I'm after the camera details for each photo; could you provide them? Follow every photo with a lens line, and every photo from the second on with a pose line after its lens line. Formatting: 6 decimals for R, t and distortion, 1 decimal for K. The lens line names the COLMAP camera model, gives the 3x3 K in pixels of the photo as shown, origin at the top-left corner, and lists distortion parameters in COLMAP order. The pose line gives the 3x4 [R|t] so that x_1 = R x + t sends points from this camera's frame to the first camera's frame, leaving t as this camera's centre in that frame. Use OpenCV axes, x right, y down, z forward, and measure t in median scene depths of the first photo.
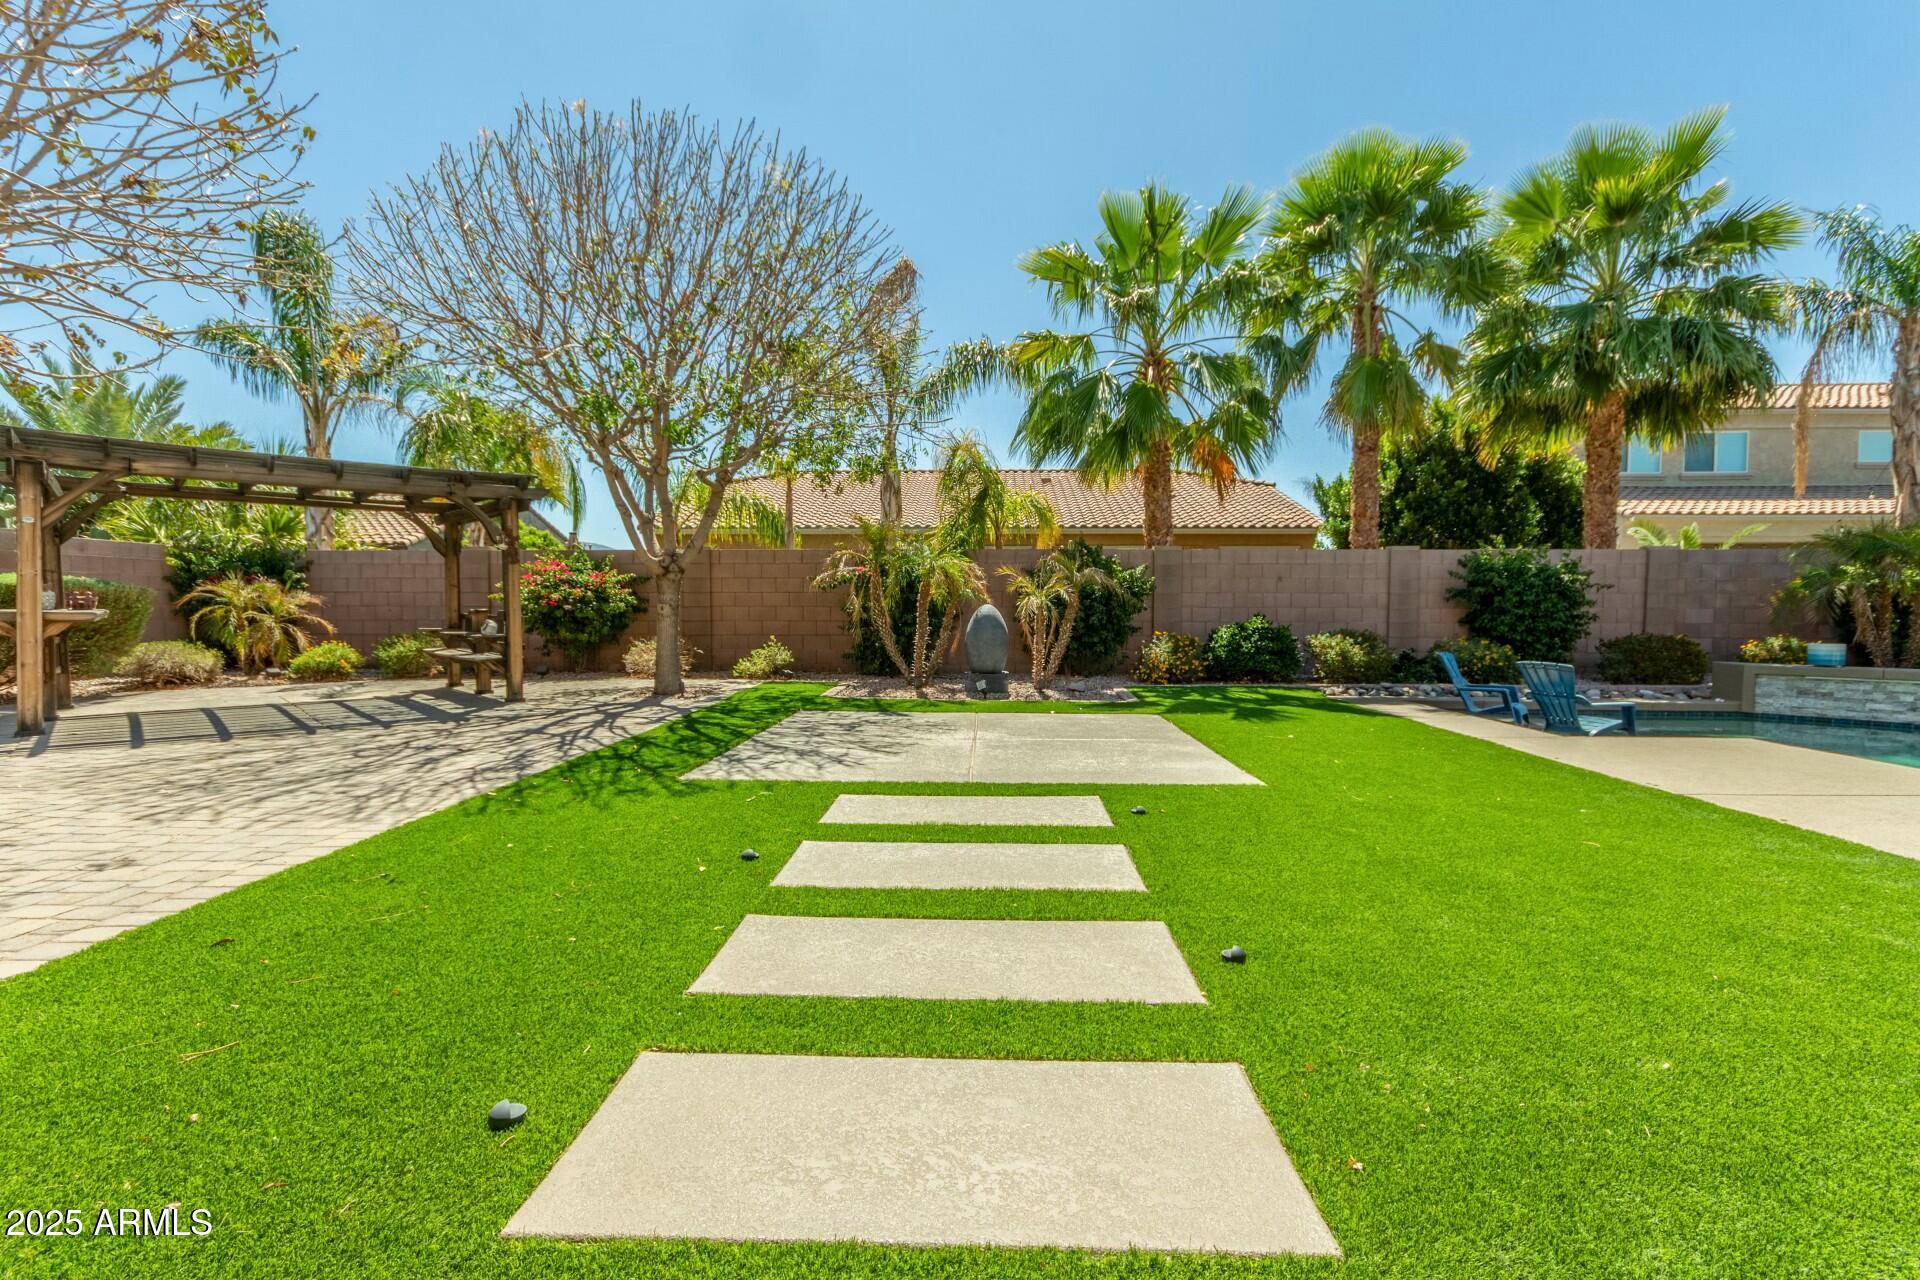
lens RADIAL K [[925.1, 0, 956.3], [0, 925.1, 641.4], [0, 0, 1]] dist [0.013070, 0.000480]
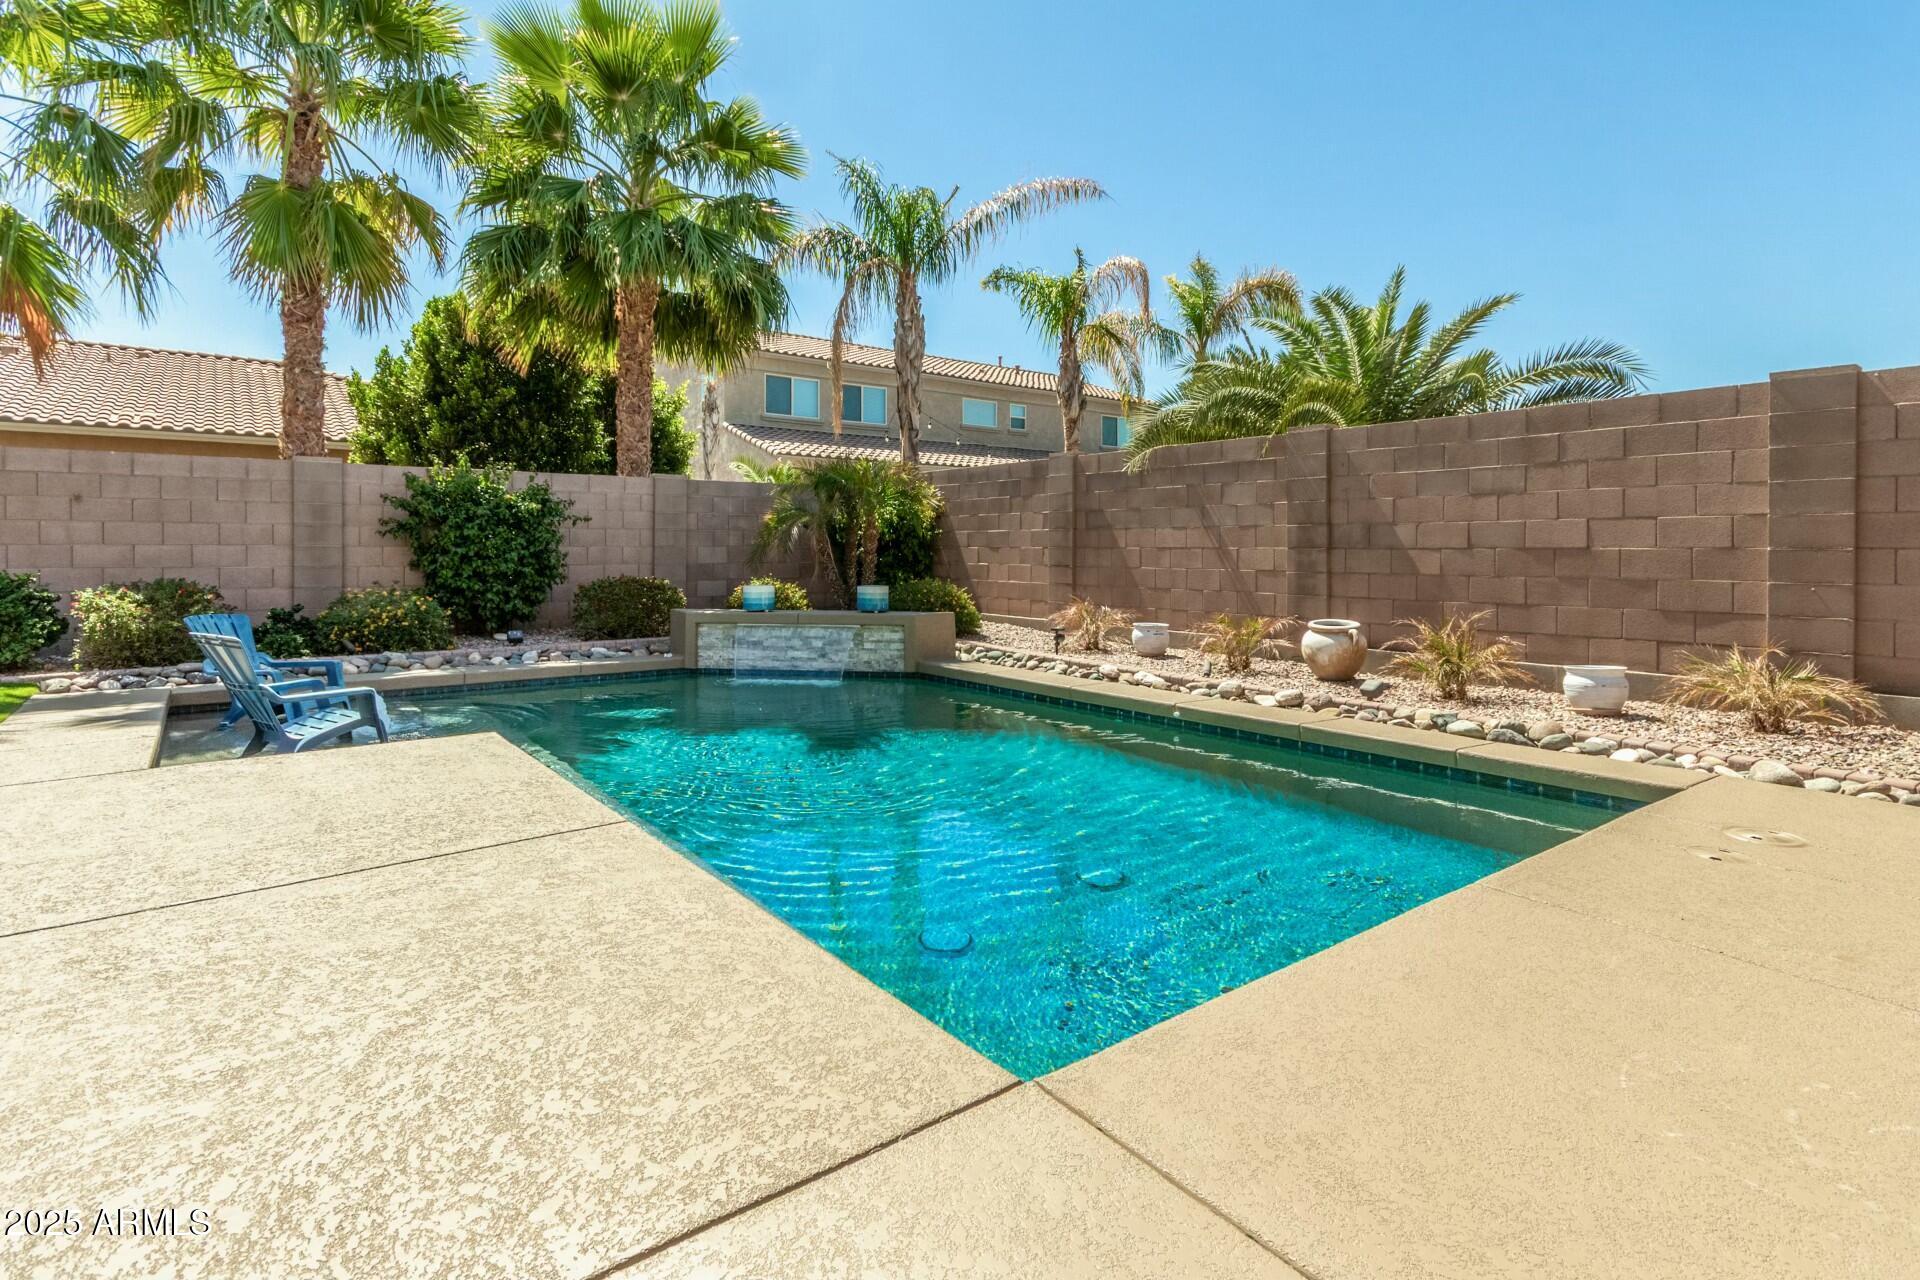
lens RADIAL K [[893.5, 0, 975.4], [0, 893.5, 543.1], [0, 0, 1]] dist [0.005989, 0.001654]
pose [[0.783629, -0.000300, 0.621229, 0.450297], [0.024211, 0.999255, -0.030057, -0.005675], [-0.620757, 0.038594, 0.783053, 0.166258]]
